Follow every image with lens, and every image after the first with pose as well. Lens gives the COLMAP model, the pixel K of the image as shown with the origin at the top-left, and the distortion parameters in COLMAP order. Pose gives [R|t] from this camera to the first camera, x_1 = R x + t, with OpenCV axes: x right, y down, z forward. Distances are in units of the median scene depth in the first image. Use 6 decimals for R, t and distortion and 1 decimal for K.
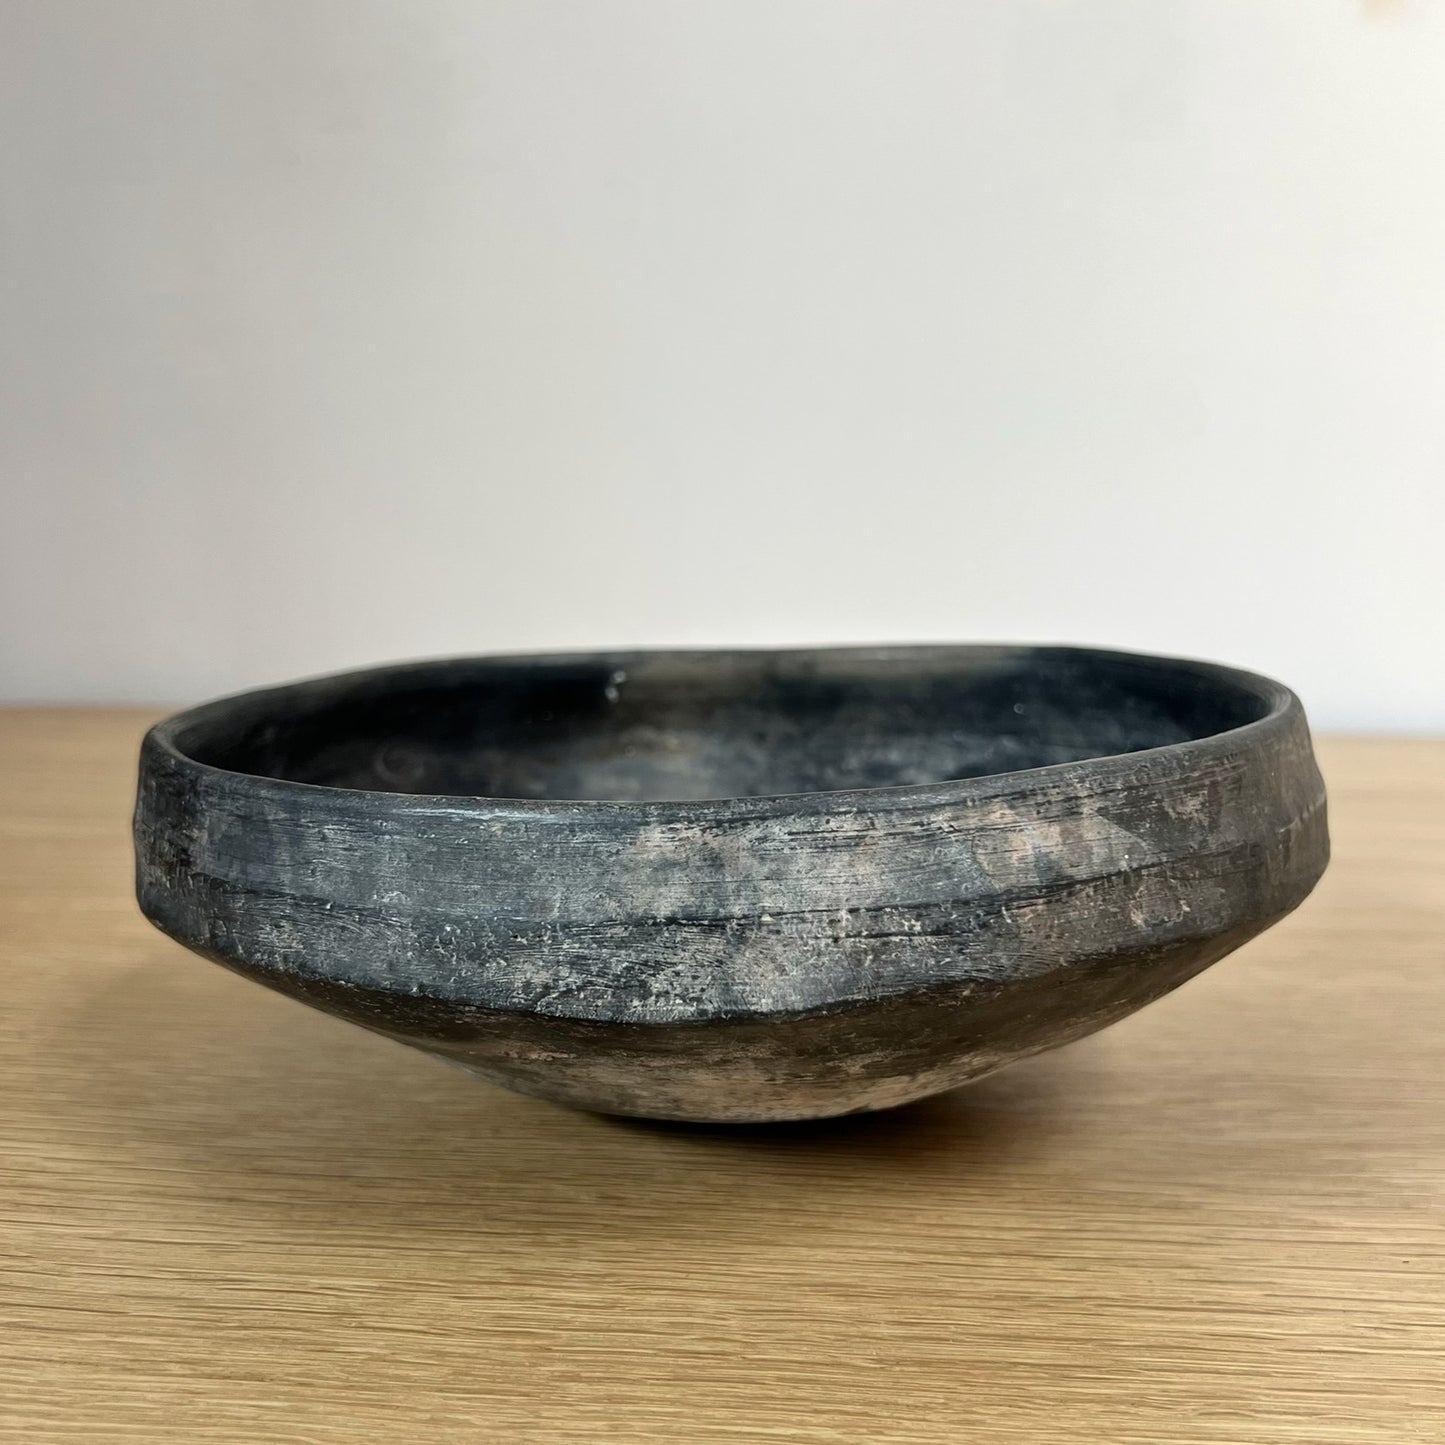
lens RADIAL K [[1641.7, 0, 745.7], [0, 1641.7, 648.5], [0, 0, 1]] dist [0.145125, -0.351443]
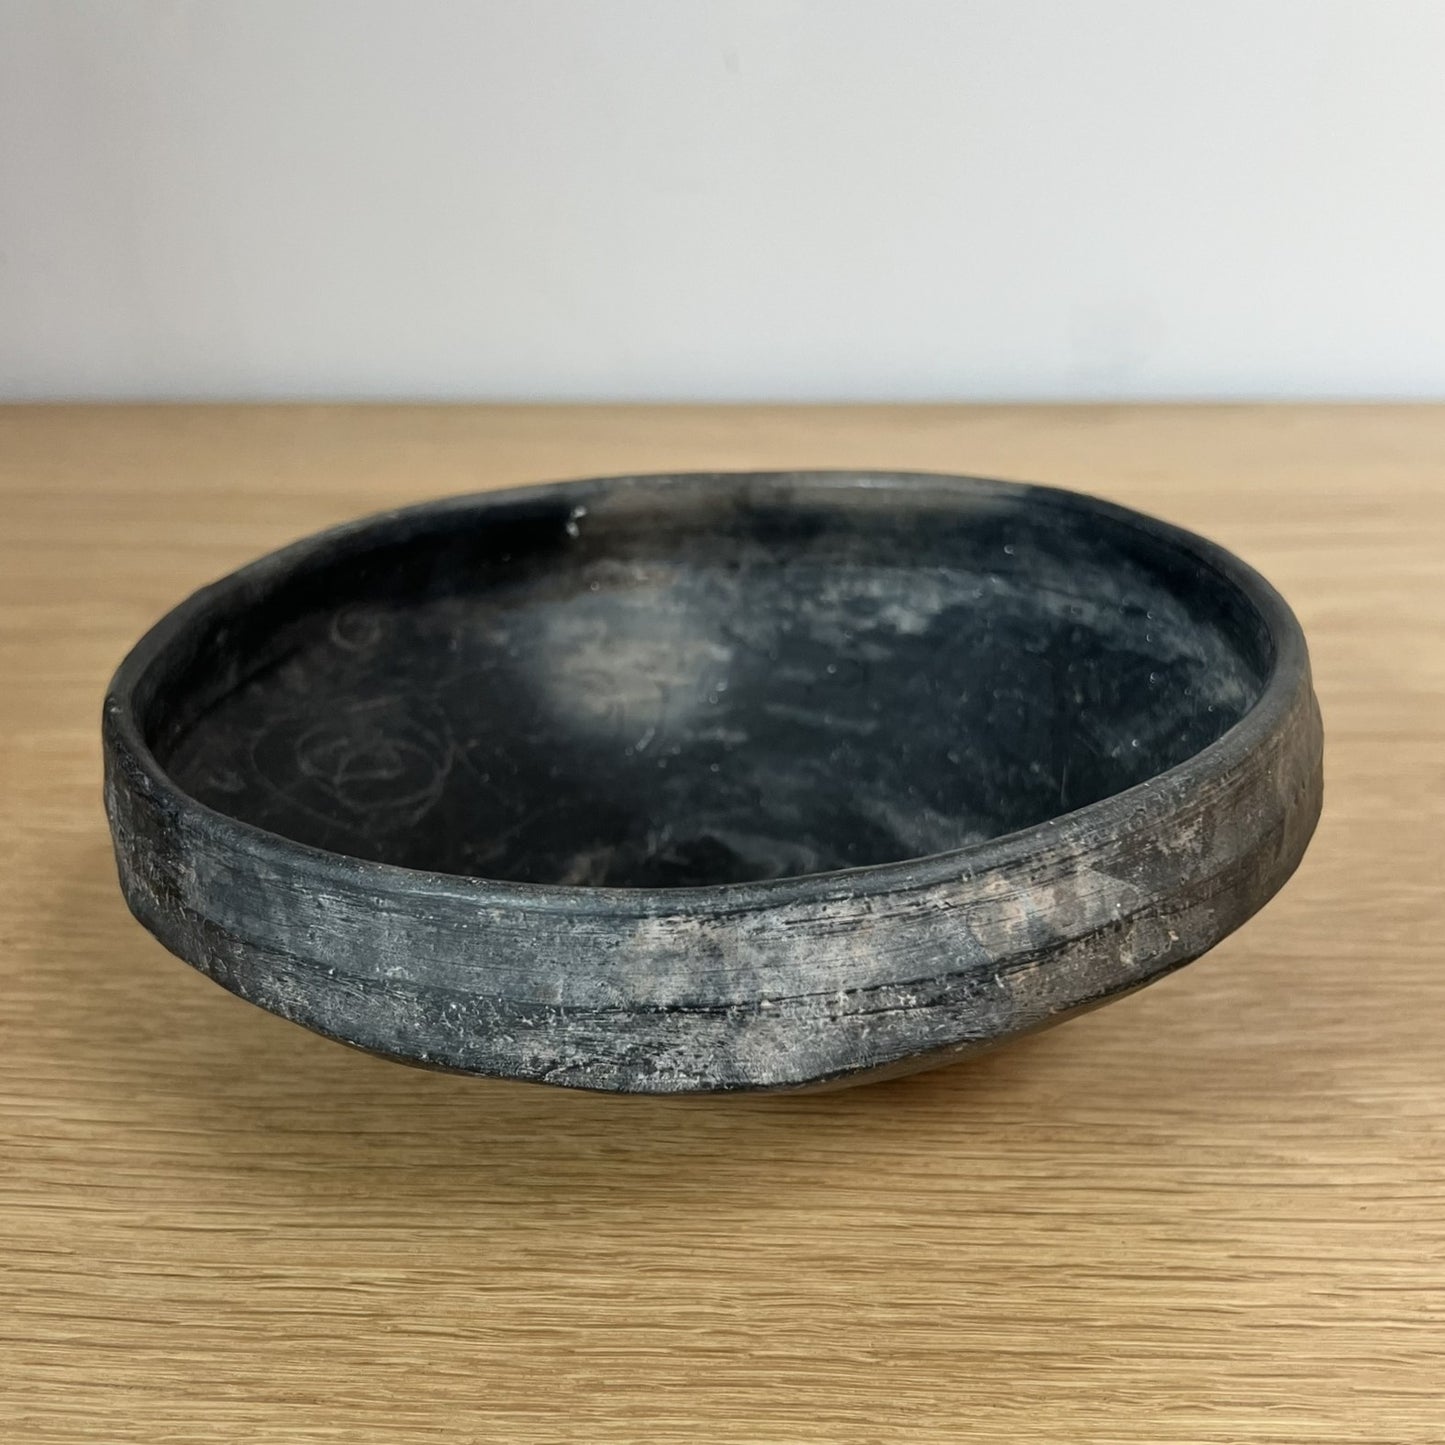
lens RADIAL K [[1790.5, 0, 722.5], [0, 1790.5, 722.5], [0, 0, 1]] dist [0.211251, -0.720136]
pose [[0.999531, -0.028654, 0.010828, -0.020248], [0.024130, 0.954293, 0.297897, -0.316604], [-0.018869, -0.297496, 0.954537, -0.015122]]
